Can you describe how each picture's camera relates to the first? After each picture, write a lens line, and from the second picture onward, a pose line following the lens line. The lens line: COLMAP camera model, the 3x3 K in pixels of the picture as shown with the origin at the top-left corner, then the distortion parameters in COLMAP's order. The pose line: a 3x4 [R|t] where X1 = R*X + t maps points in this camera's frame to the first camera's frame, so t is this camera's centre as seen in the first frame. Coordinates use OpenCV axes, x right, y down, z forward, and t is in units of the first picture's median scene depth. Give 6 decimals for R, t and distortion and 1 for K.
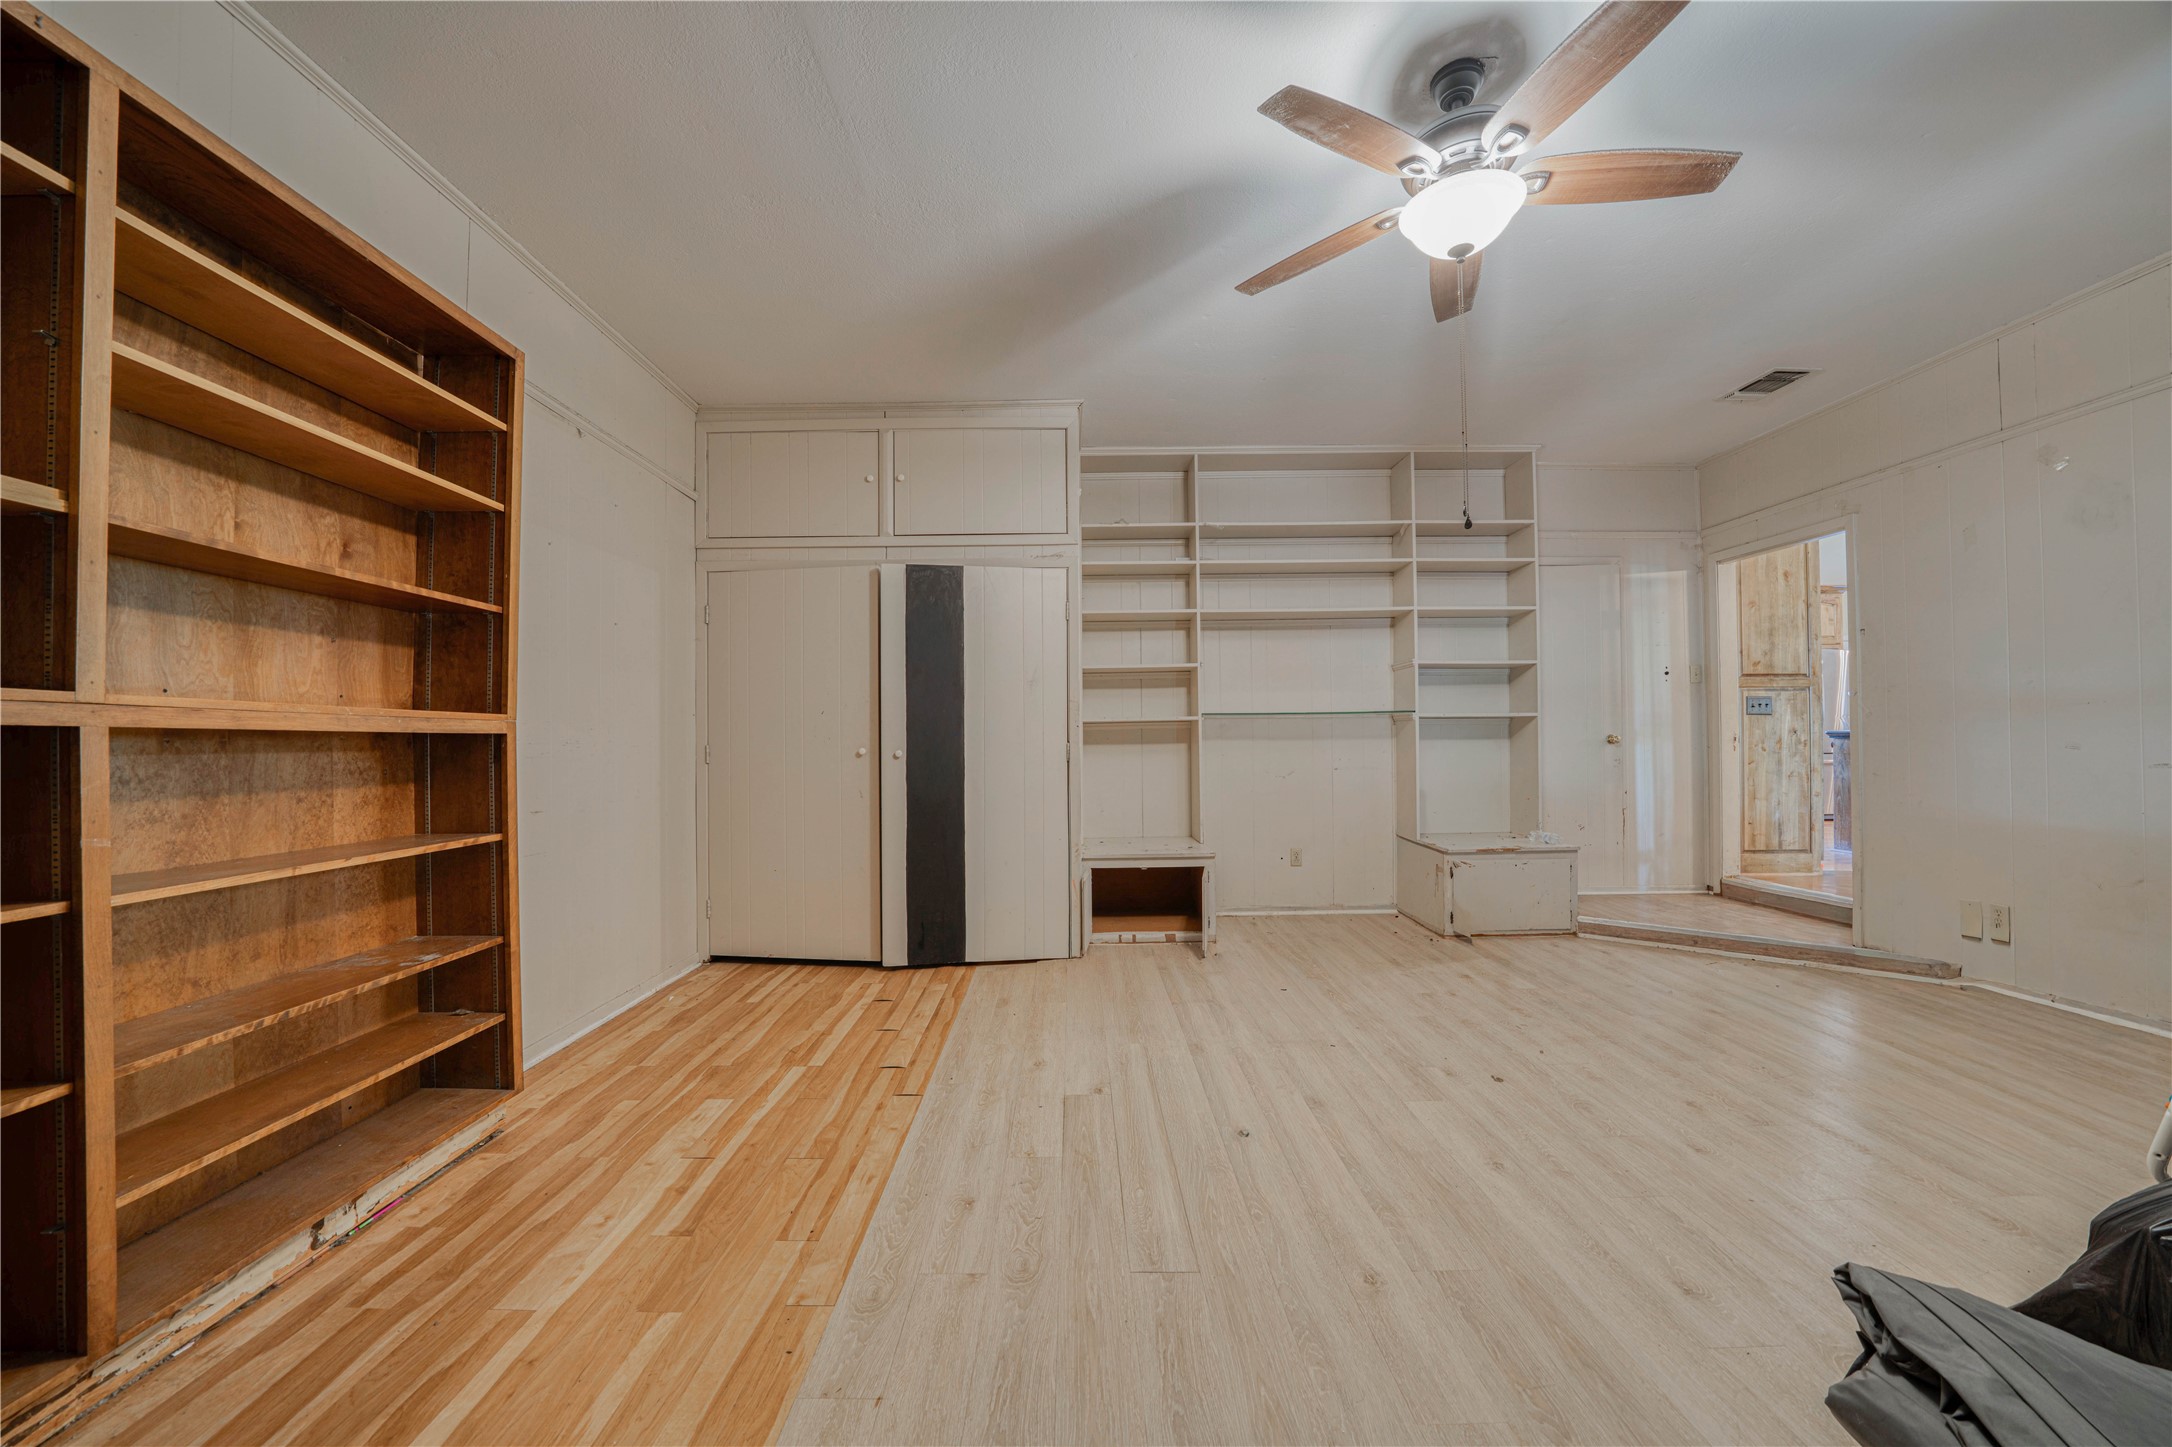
lens RADIAL K [[756.8, 0, 1066.8], [0, 756.8, 735.5], [0, 0, 1]] dist [-0.026515, 0.002069]
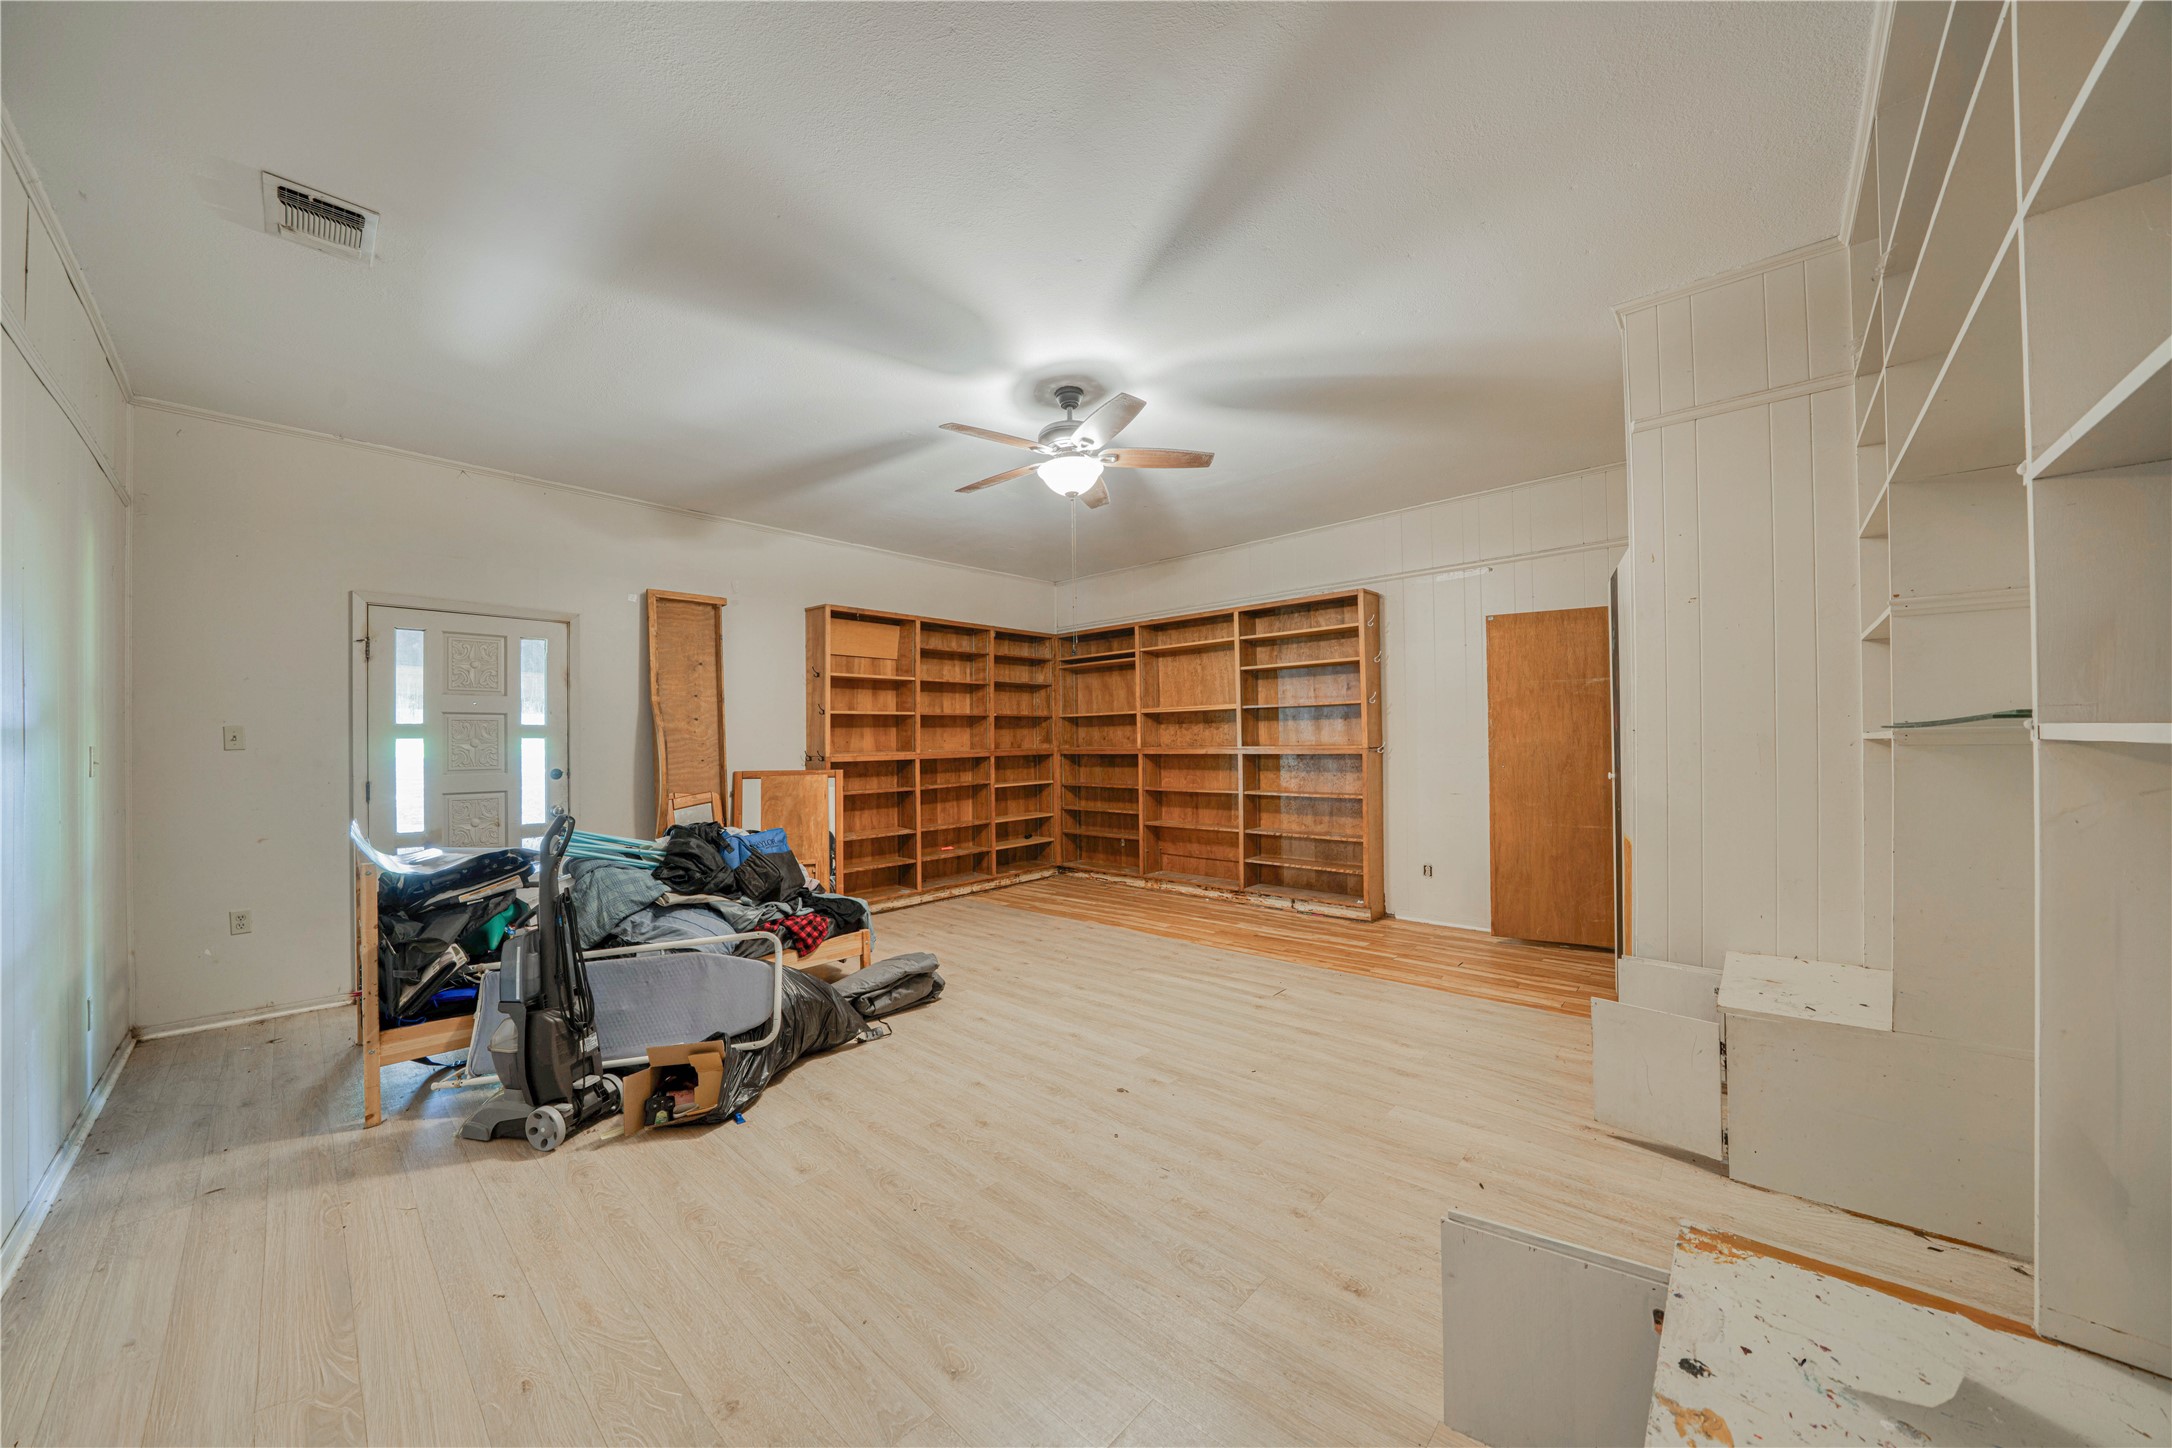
lens RADIAL K [[756.8, 0, 1080.1], [0, 756.8, 734.3], [0, 0, 1]] dist [-0.026515, 0.002069]
pose [[-0.668014, 0.009135, -0.744092, 1.683952], [0.023983, 0.999670, -0.009258, -0.067850], [0.743762, -0.024030, -0.668013, 1.997020]]
